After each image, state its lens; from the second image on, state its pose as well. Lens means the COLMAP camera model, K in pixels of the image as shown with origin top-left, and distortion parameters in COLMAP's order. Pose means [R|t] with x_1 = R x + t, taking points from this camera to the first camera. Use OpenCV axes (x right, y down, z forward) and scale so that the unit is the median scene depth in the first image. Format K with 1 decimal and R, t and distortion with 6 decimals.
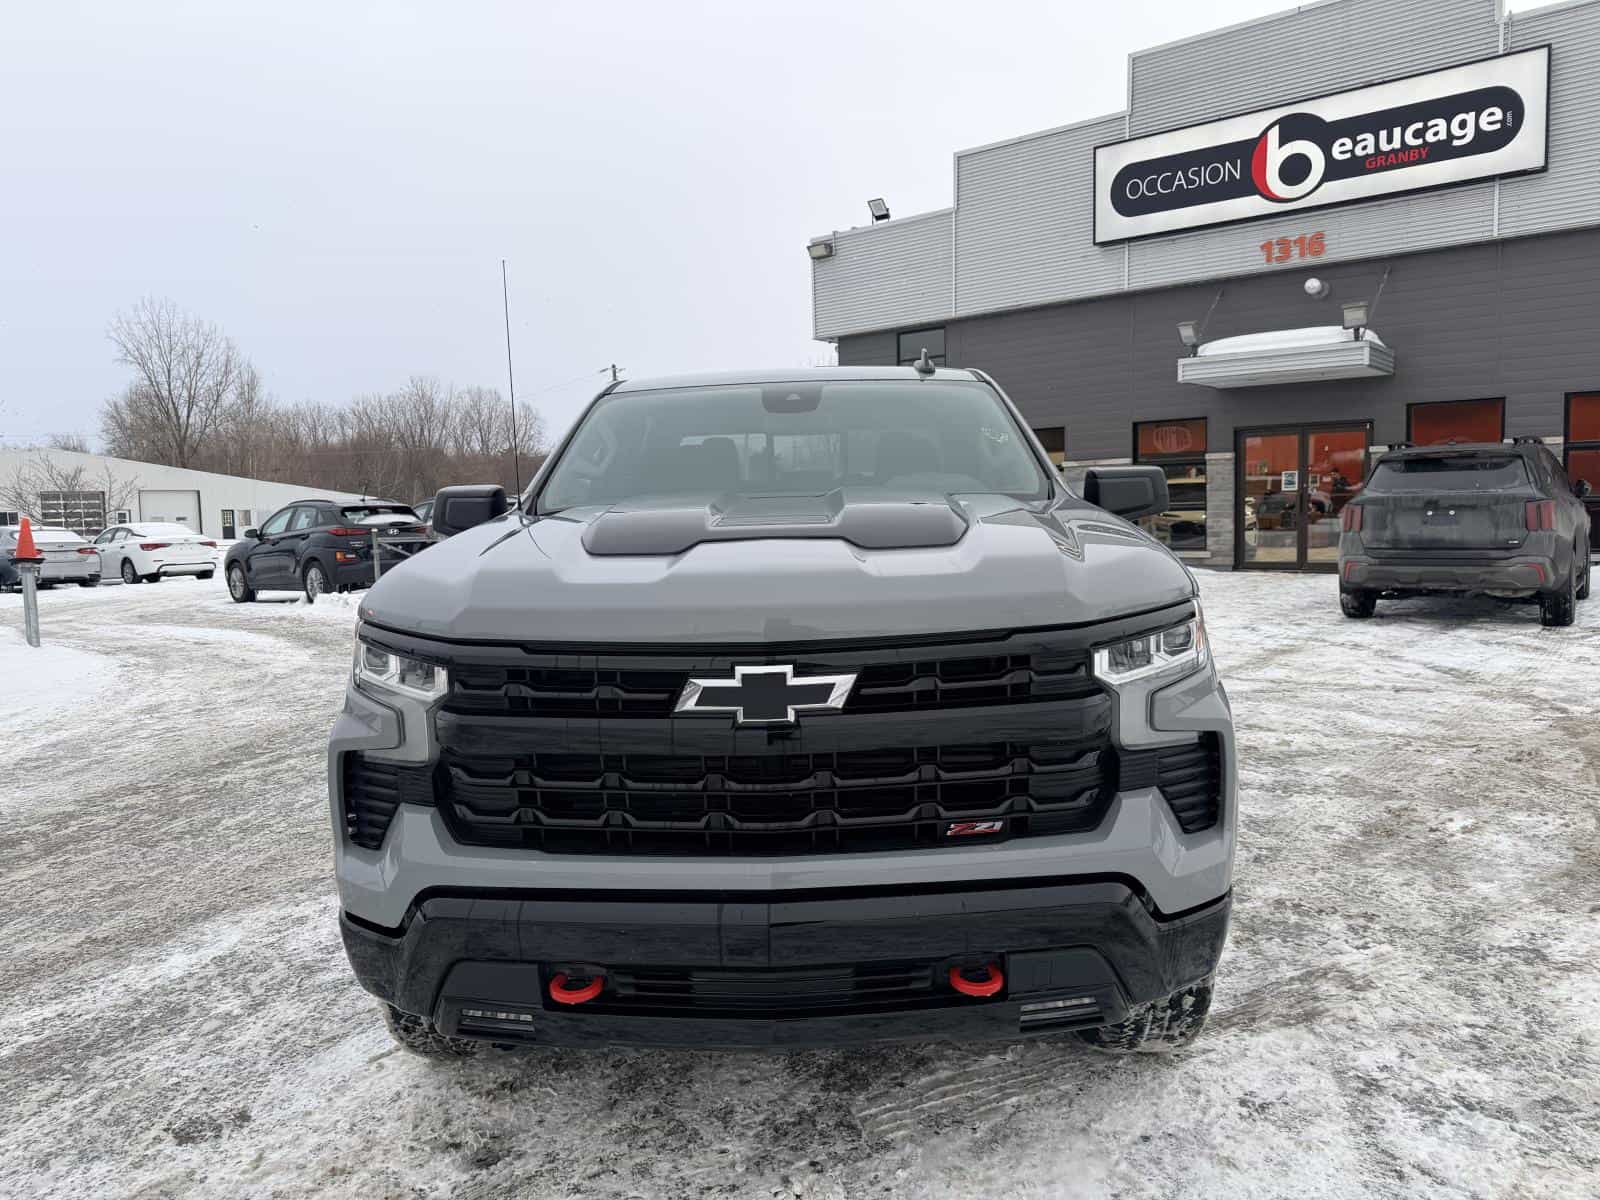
lens RADIAL K [[1143.6, 0, 801.9], [0, 1143.6, 591.5], [0, 0, 1]] dist [0.014595, -0.013034]
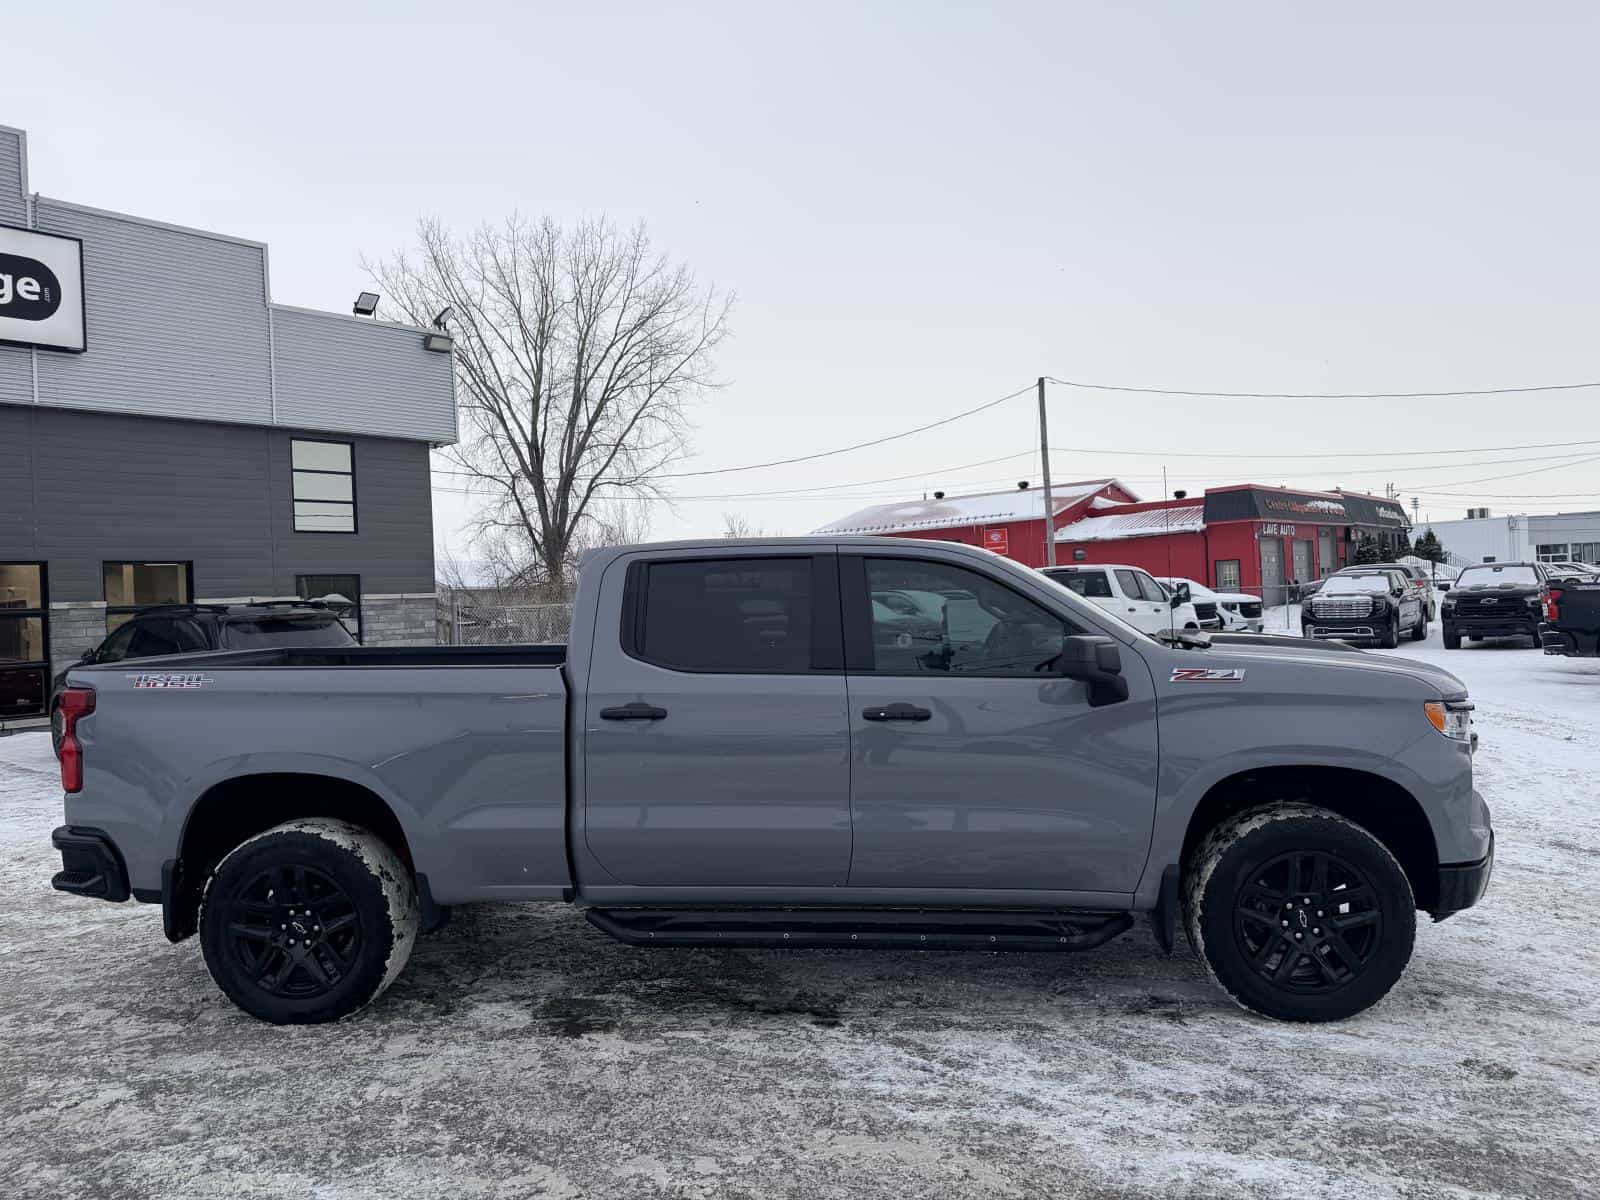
lens RADIAL K [[1127.2, 0, 805.7], [0, 1127.2, 601.5], [0, 0, 1]] dist [0.019922, -0.030960]
pose [[0.030417, 0.020889, 0.999319, -1.381276], [0.117357, 0.992792, -0.024324, -0.124757], [-0.992624, 0.118017, 0.027746, 1.225925]]
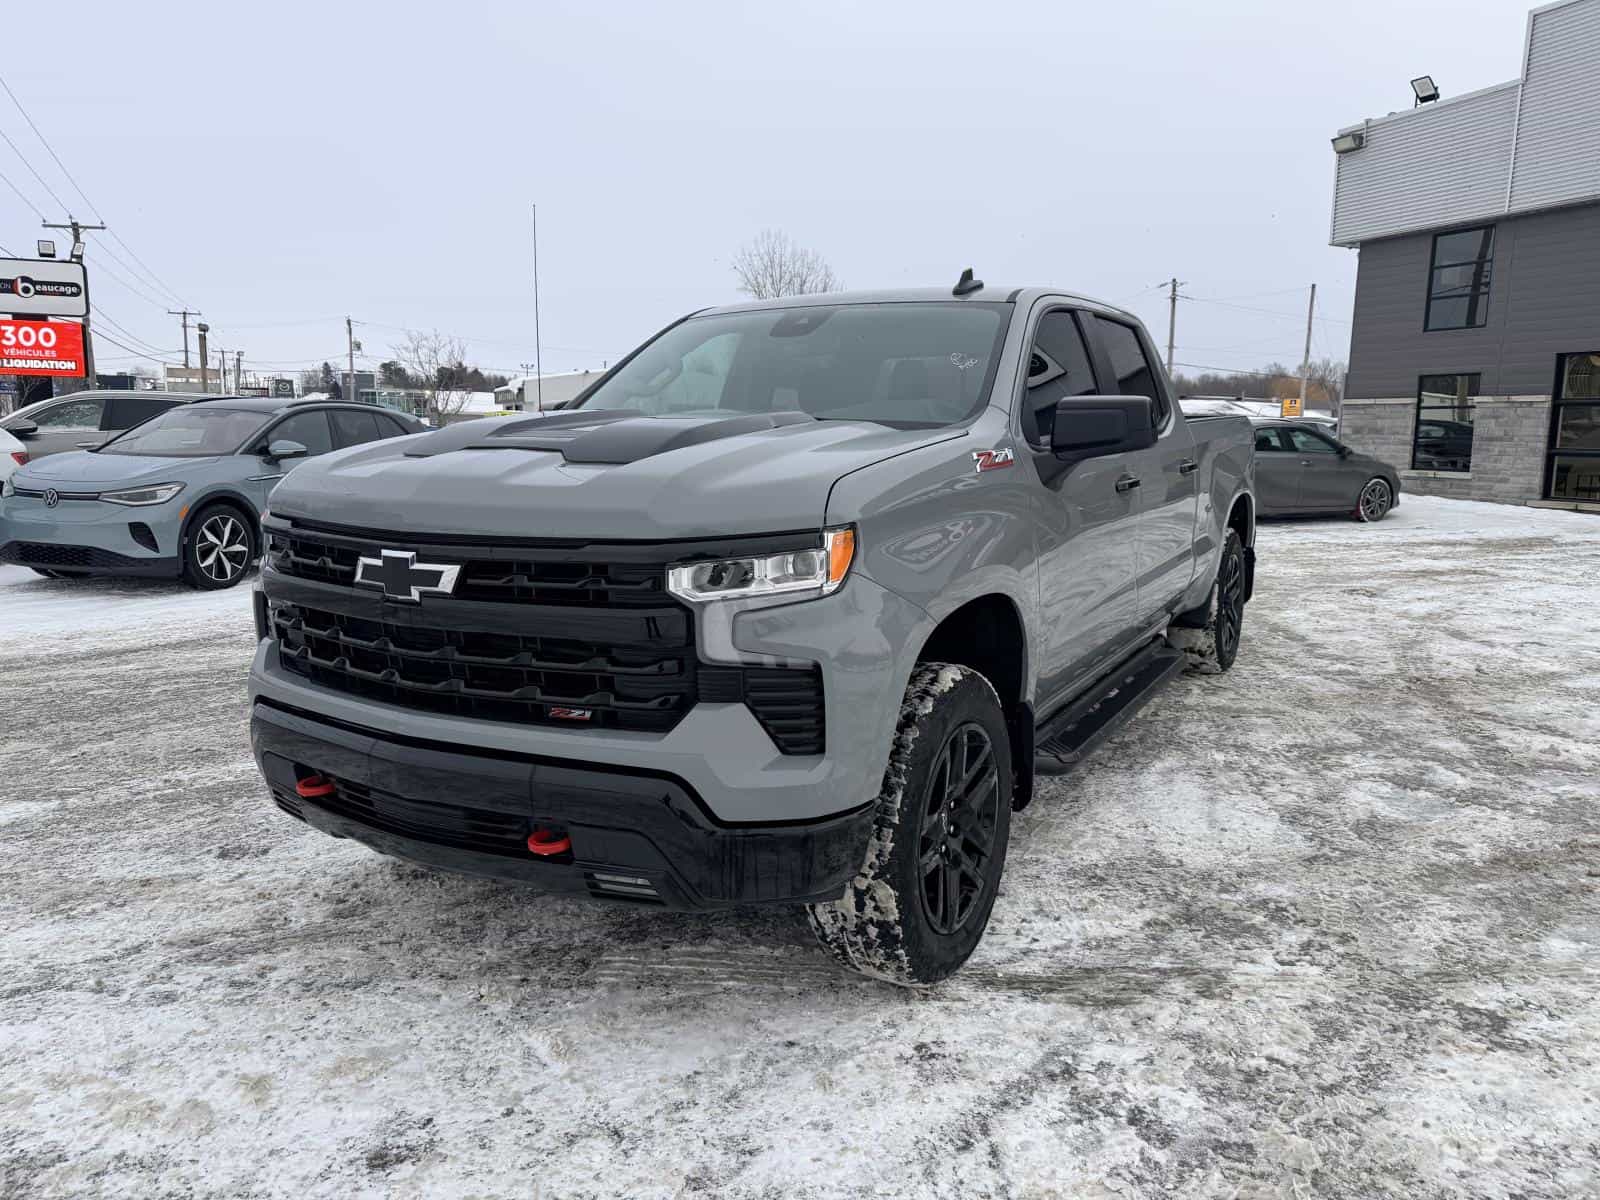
lens RADIAL K [[1132.7, 0, 794.9], [0, 1132.7, 598.4], [0, 0, 1]] dist [0.050926, -0.058797]
pose [[0.877828, 0.106972, -0.466879, 0.495068], [-0.072114, 0.993148, 0.091964, -0.014745], [0.473517, -0.047060, 0.879527, 0.071854]]
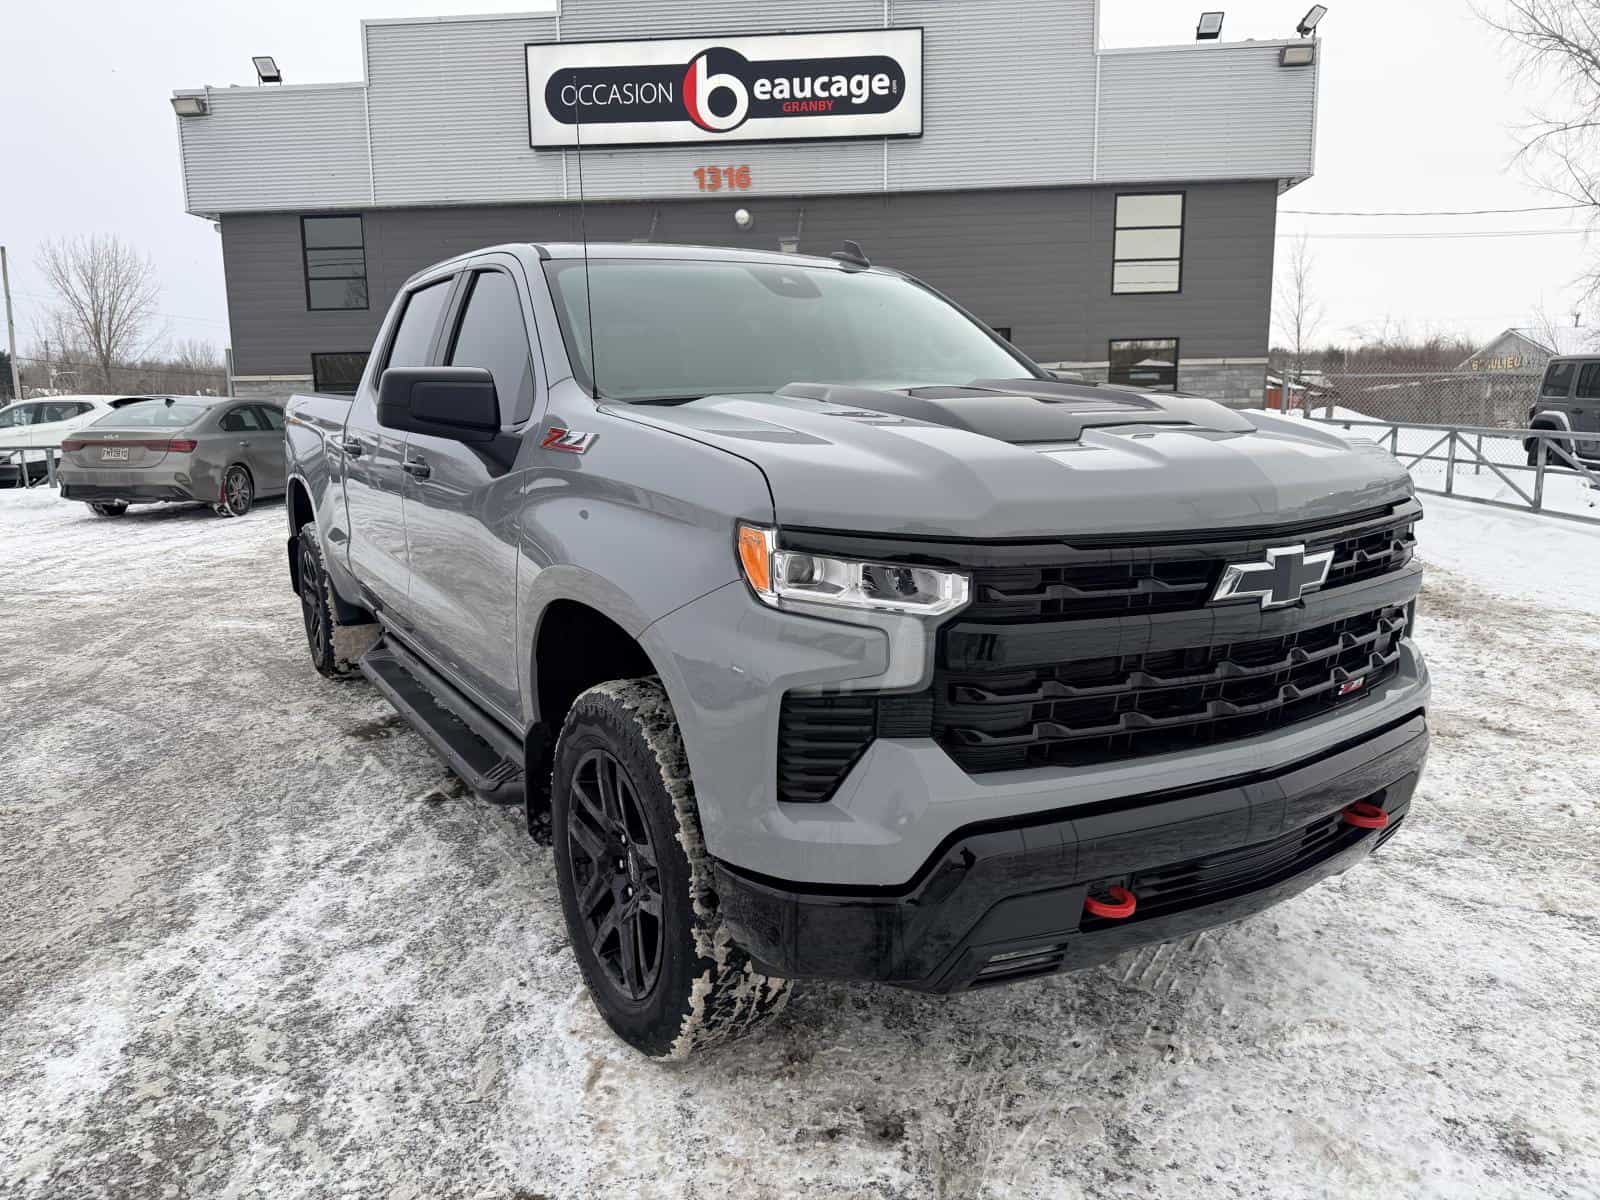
lens RADIAL K [[1128.9, 0, 800.0], [0, 1128.9, 600.0], [0, 0, 1]] dist [0.043006, -0.046324]
pose [[0.834524, -0.078964, 0.545284, -0.512471], [0.035073, 0.995283, 0.090453, 0.003245], [-0.549855, -0.056360, 0.833357, 0.216660]]
